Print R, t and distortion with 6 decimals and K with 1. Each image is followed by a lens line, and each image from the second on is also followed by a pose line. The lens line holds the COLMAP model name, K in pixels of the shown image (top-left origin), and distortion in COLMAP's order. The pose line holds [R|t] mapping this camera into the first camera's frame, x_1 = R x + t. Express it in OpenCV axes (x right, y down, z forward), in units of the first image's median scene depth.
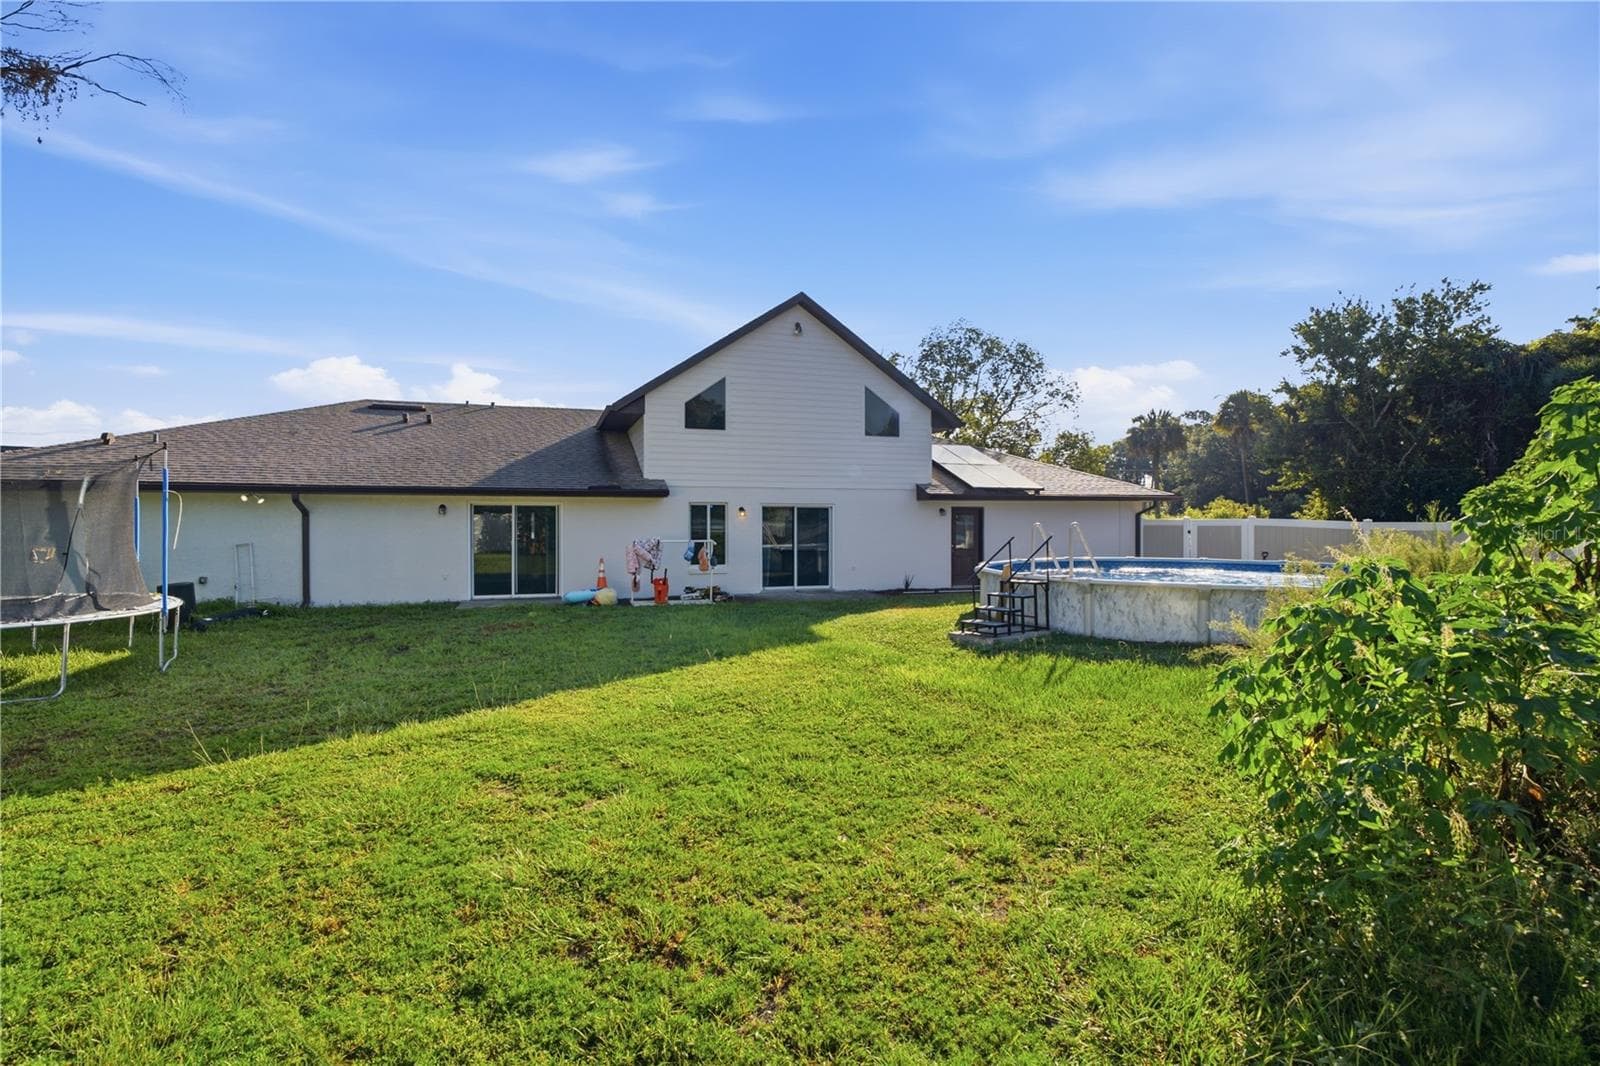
lens RADIAL K [[743.6, 0, 796.9], [0, 743.6, 522.3], [0, 0, 1]] dist [0.016318, -0.000162]
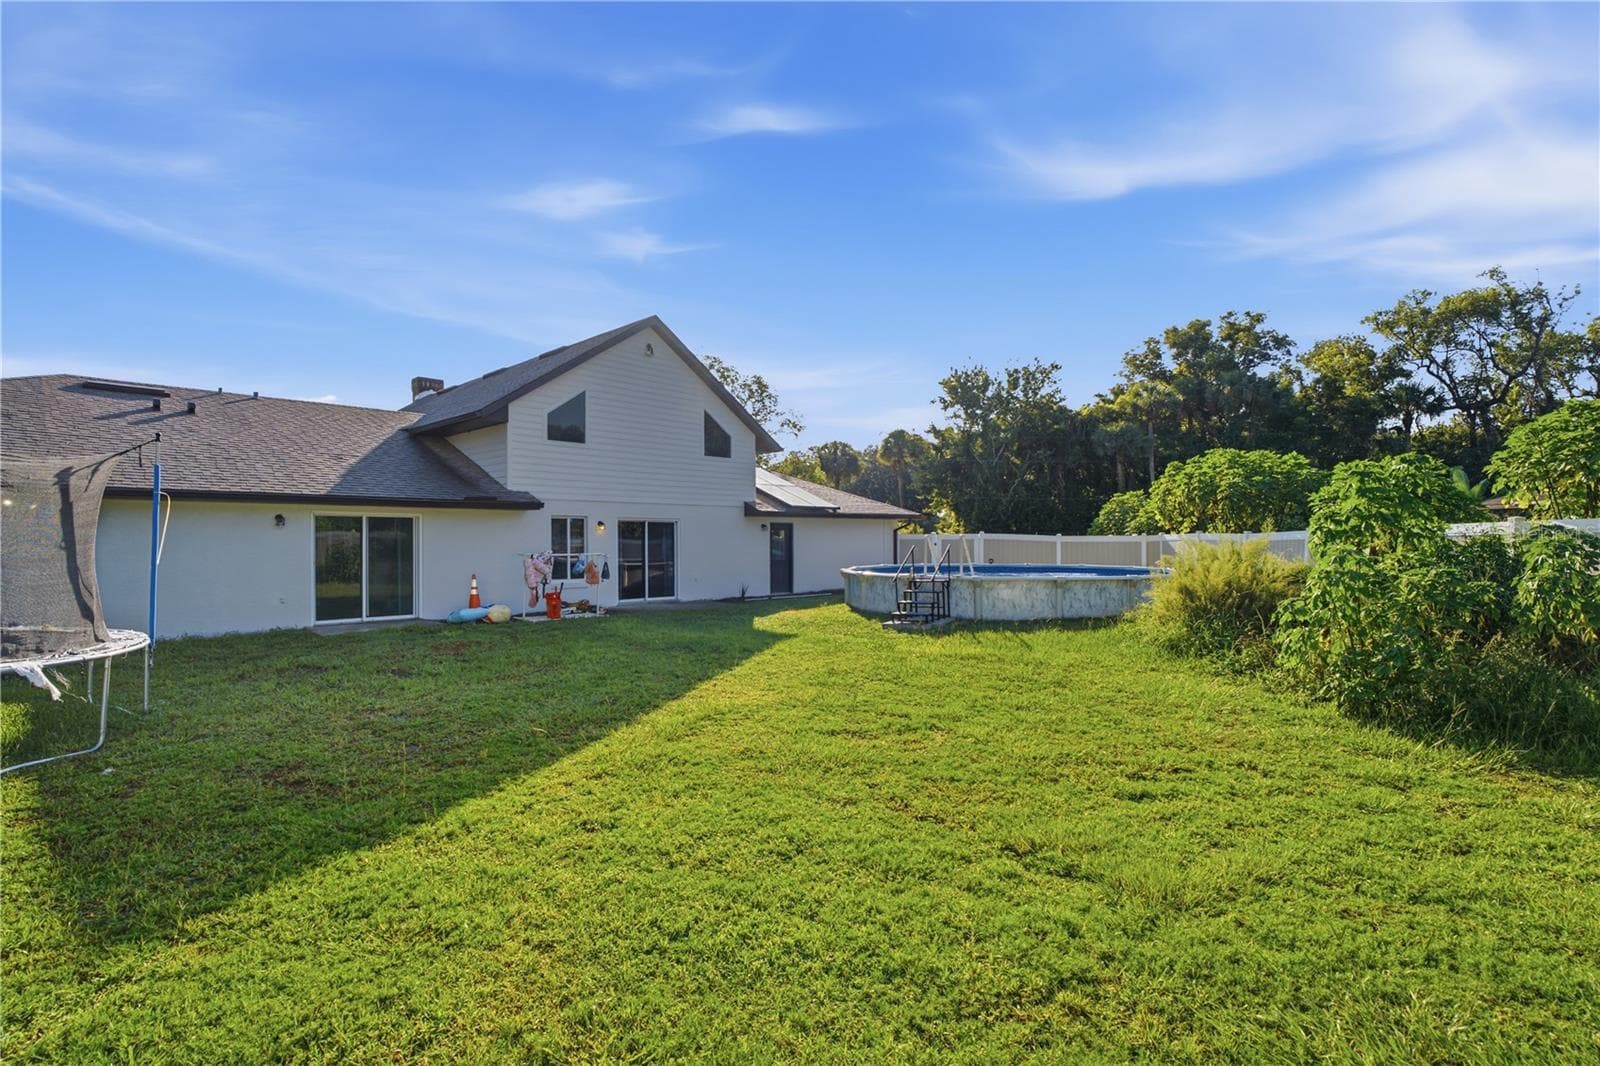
lens RADIAL K [[743.6, 0, 805.0], [0, 743.6, 545.6], [0, 0, 1]] dist [0.016318, -0.000162]
pose [[0.891592, -0.006443, 0.452794, -0.261664], [0.002696, 0.999957, 0.008922, 0.004101], [-0.452832, -0.006734, 0.891570, -0.022623]]
